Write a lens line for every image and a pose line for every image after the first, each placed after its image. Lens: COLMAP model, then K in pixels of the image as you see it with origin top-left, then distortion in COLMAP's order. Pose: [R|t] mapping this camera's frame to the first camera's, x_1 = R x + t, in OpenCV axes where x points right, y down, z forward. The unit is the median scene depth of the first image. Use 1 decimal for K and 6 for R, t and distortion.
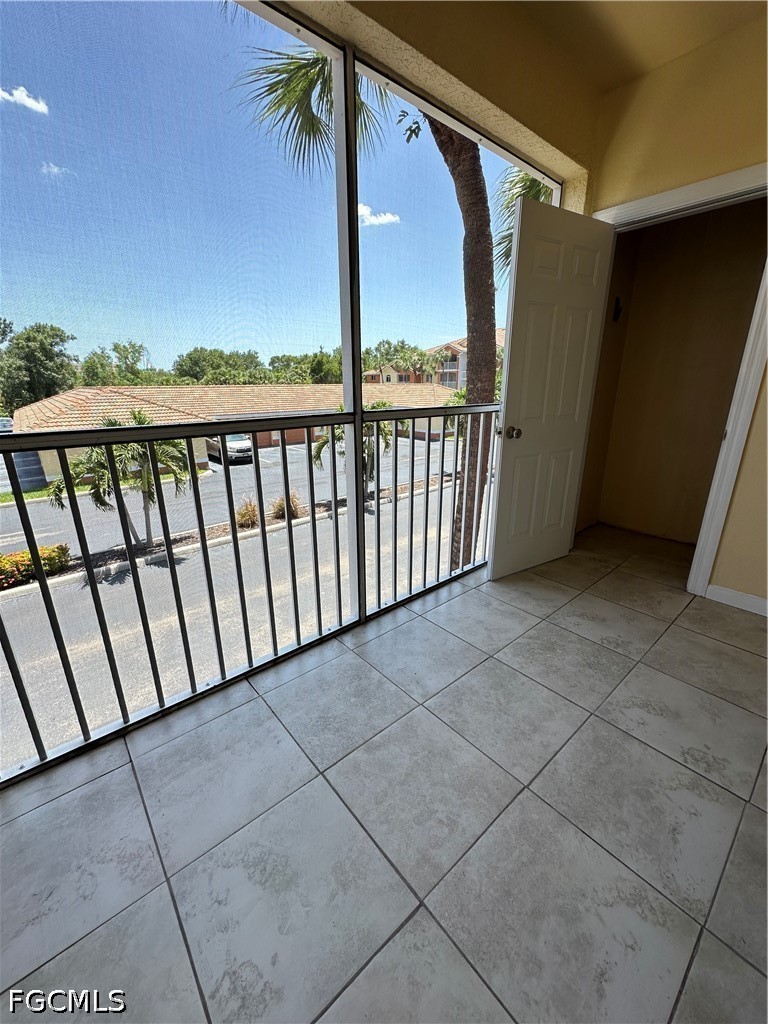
lens RADIAL K [[410.3, 0, 384.6], [0, 410.3, 511.9], [0, 0, 1]] dist [-0.004244, 0.001205]
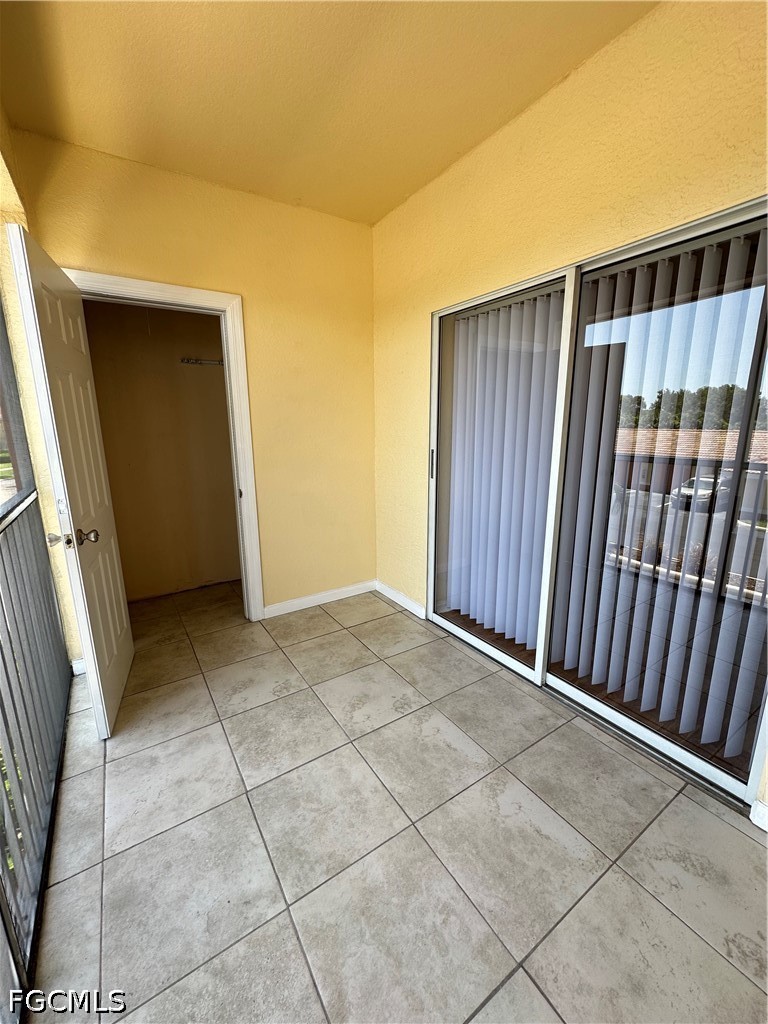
lens RADIAL K [[410.3, 0, 384.6], [0, 410.3, 511.9], [0, 0, 1]] dist [-0.004244, 0.001205]
pose [[0.127189, -0.204829, 0.970499, -0.302557], [0.306729, 0.938608, 0.157900, -0.174339], [-0.943260, 0.277597, 0.182208, 0.328736]]
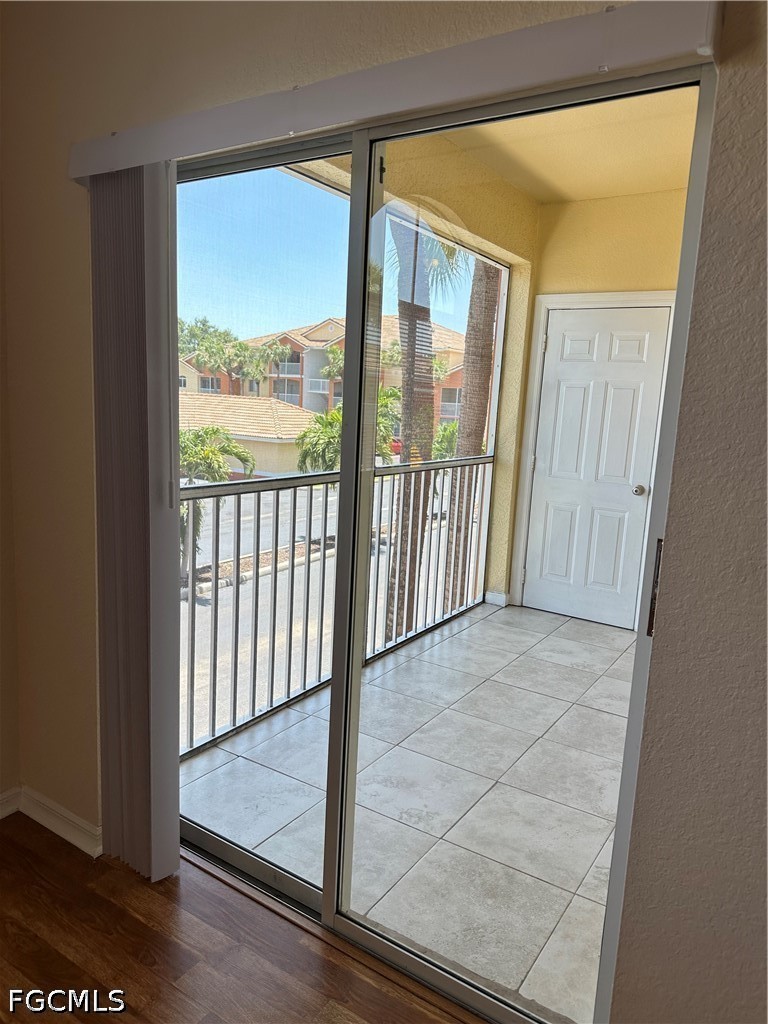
lens RADIAL K [[714.5, 0, 384.0], [0, 714.5, 512.0], [0, 0, 1]] dist [0.094334, -0.000361]
pose [[0.955456, 0.006393, 0.295064, -0.471264], [0.034701, 0.990397, -0.133825, 0.114791], [-0.293086, 0.138102, 0.946059, -0.676326]]
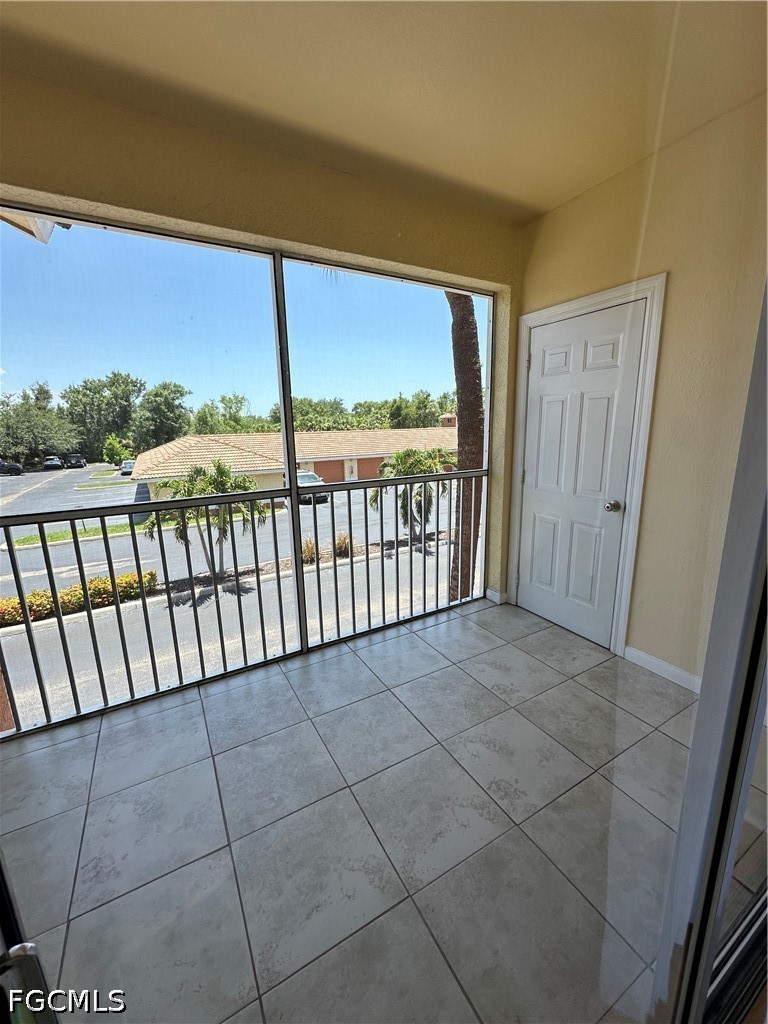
lens RADIAL K [[407.3, 0, 384.4], [0, 407.3, 512.7], [0, 0, 1]] dist [-0.003332, -0.000031]
pose [[0.981845, 0.024006, -0.188159, 0.353709], [-0.041304, 0.995214, -0.088559, -0.043902], [0.185132, 0.094723, 0.978138, -0.168703]]
